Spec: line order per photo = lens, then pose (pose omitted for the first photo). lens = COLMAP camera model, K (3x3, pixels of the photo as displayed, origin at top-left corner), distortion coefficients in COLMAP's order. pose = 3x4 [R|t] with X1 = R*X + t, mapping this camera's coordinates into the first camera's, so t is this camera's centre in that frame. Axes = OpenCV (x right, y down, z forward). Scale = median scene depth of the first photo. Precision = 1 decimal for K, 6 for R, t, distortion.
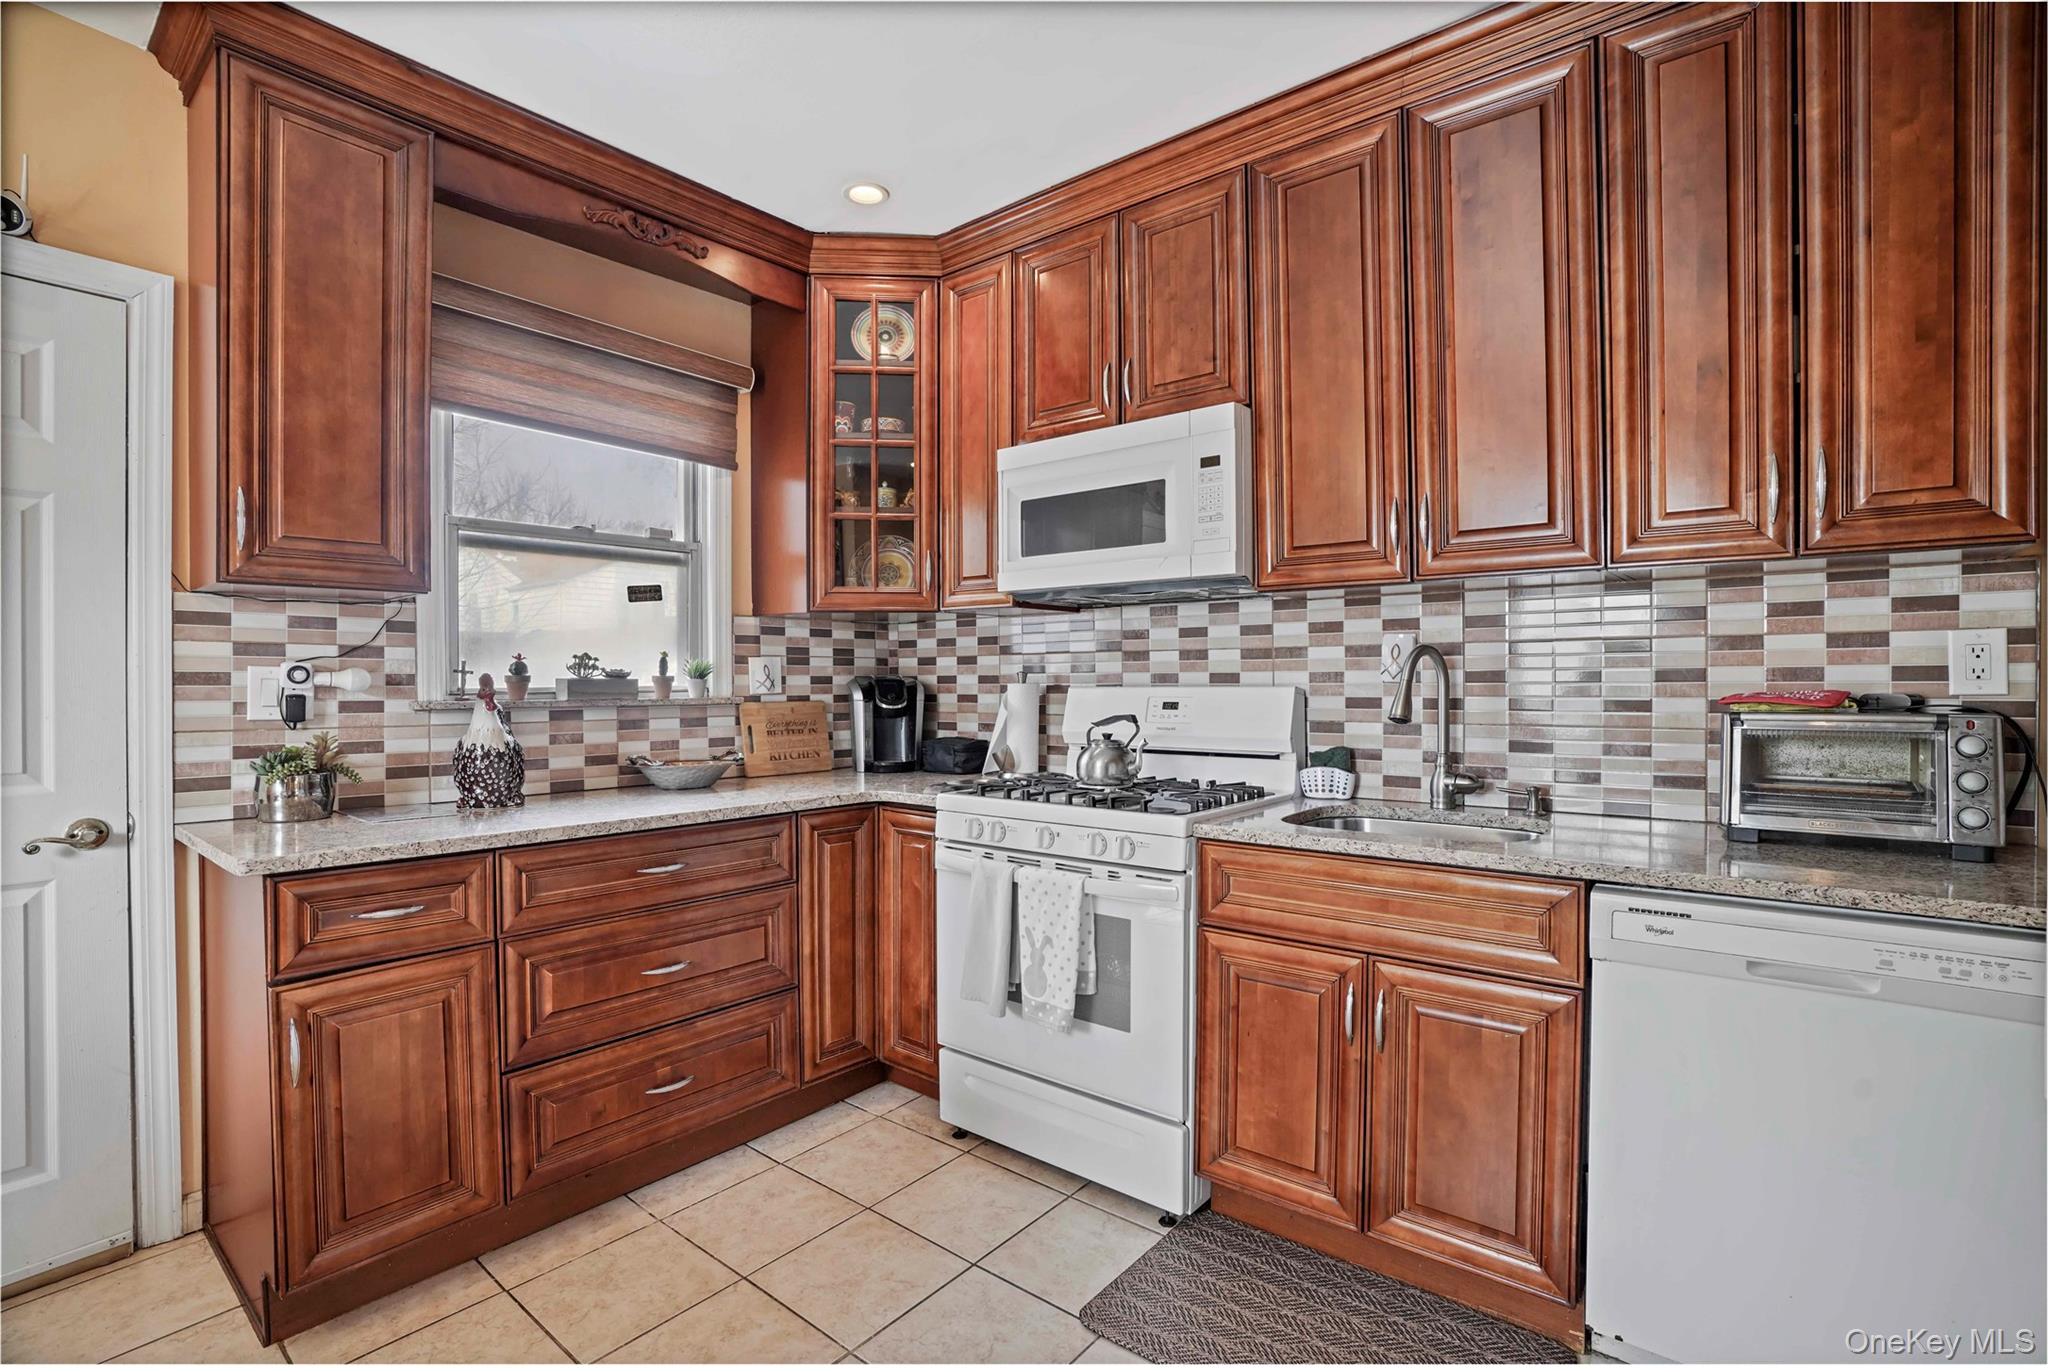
lens RADIAL K [[961.4, 0, 1015.9], [0, 961.4, 683.7], [0, 0, 1]] dist [-0.041343, 0.017872]
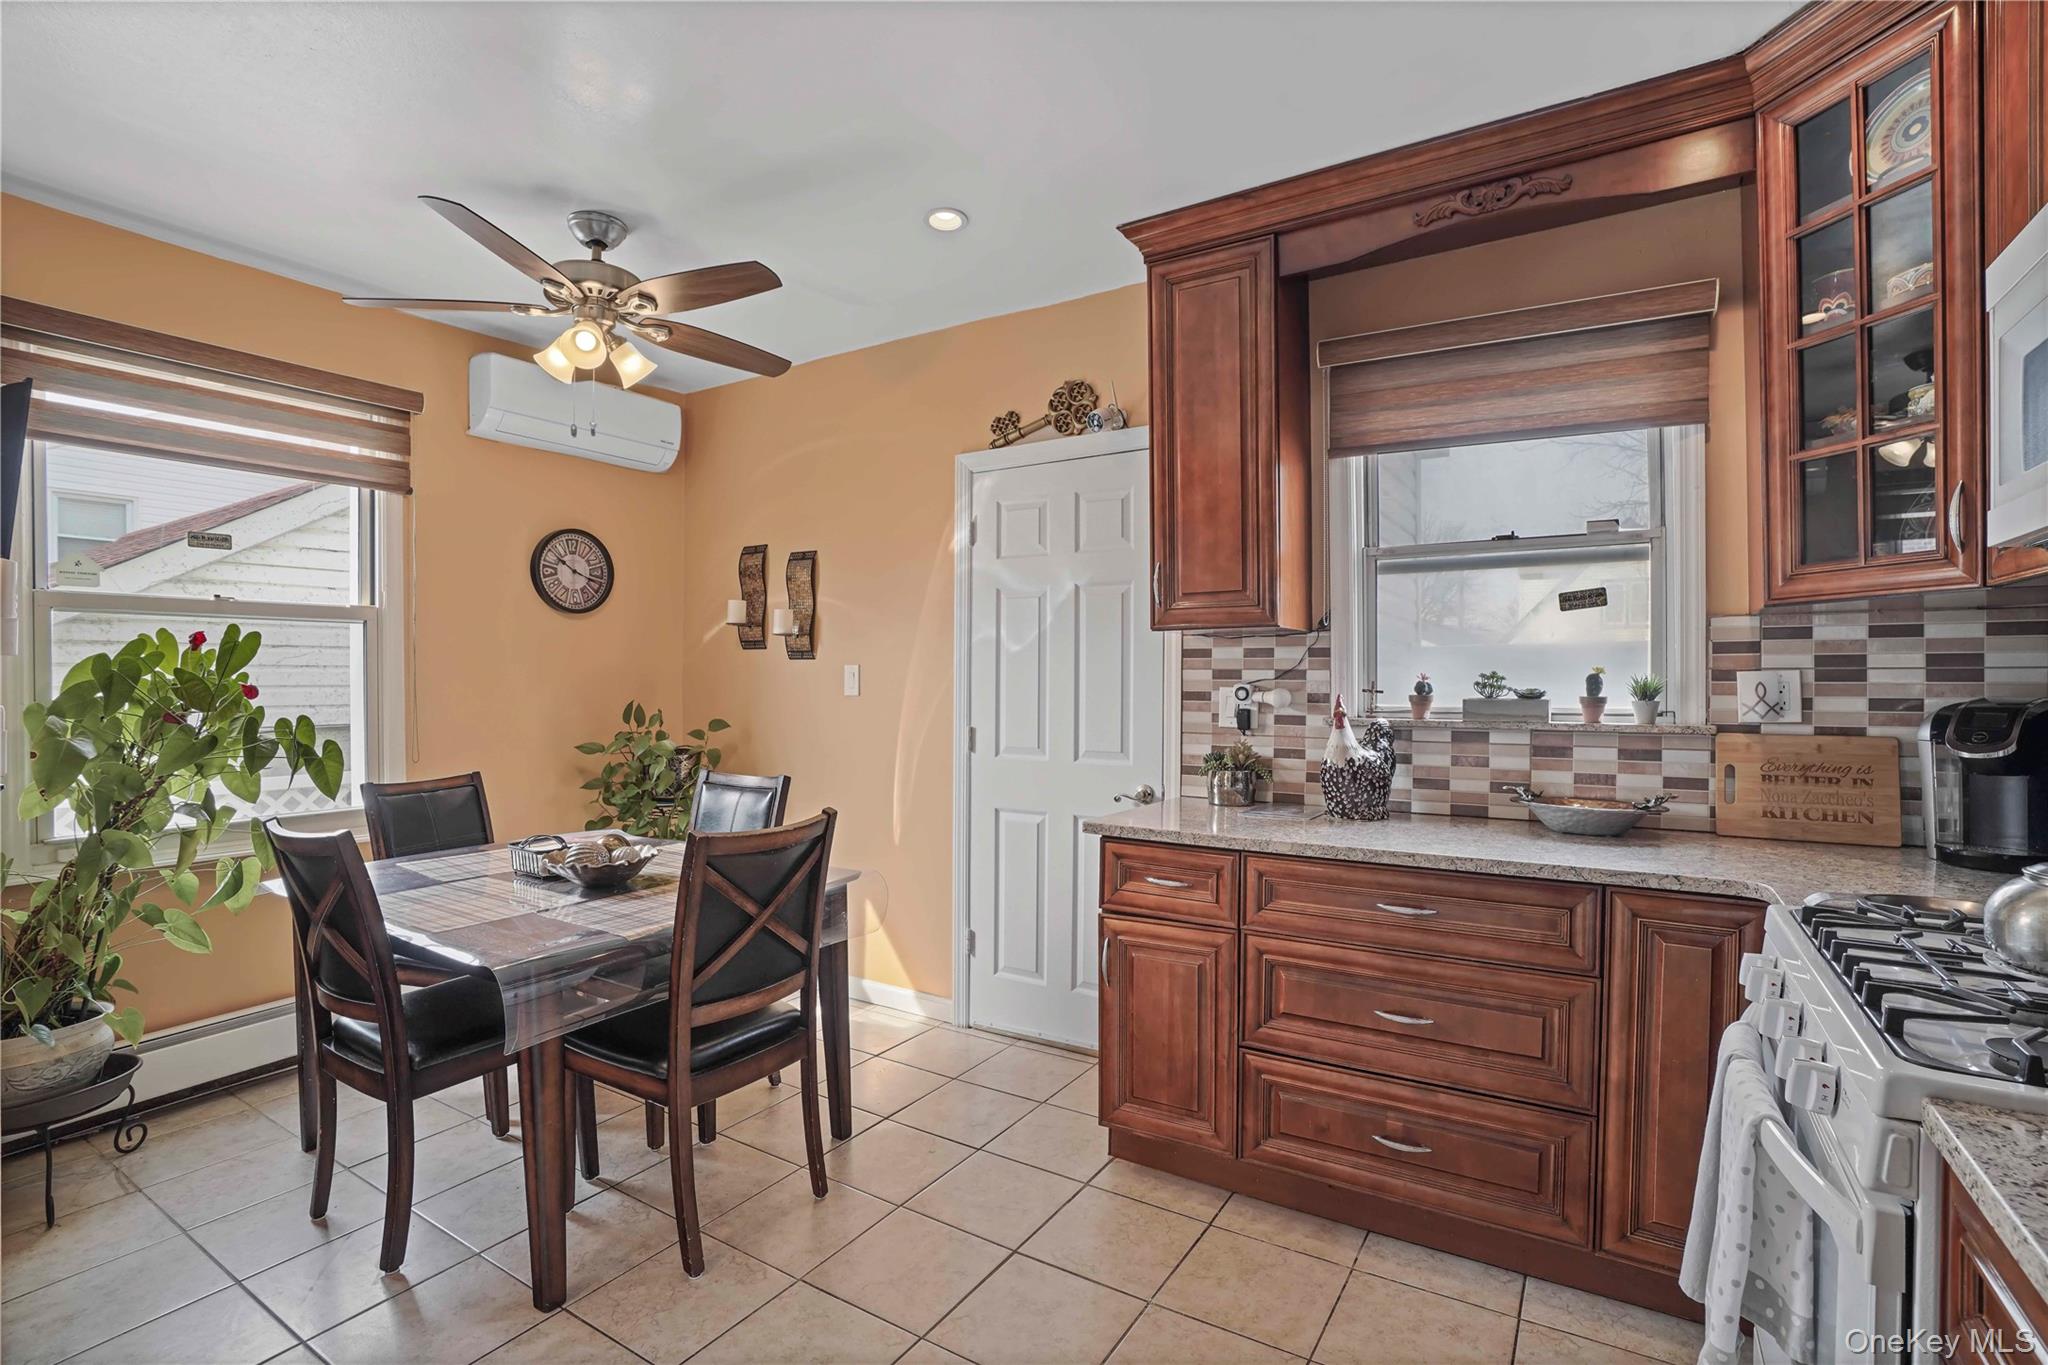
lens RADIAL K [[961.4, 0, 1030.0], [0, 961.4, 684.0], [0, 0, 1]] dist [-0.041343, 0.017872]
pose [[0.144586, 0.007130, -0.989467, 0.432559], [-0.001771, 0.999974, 0.006947, -0.027089], [0.989491, 0.000748, 0.144595, 0.444756]]
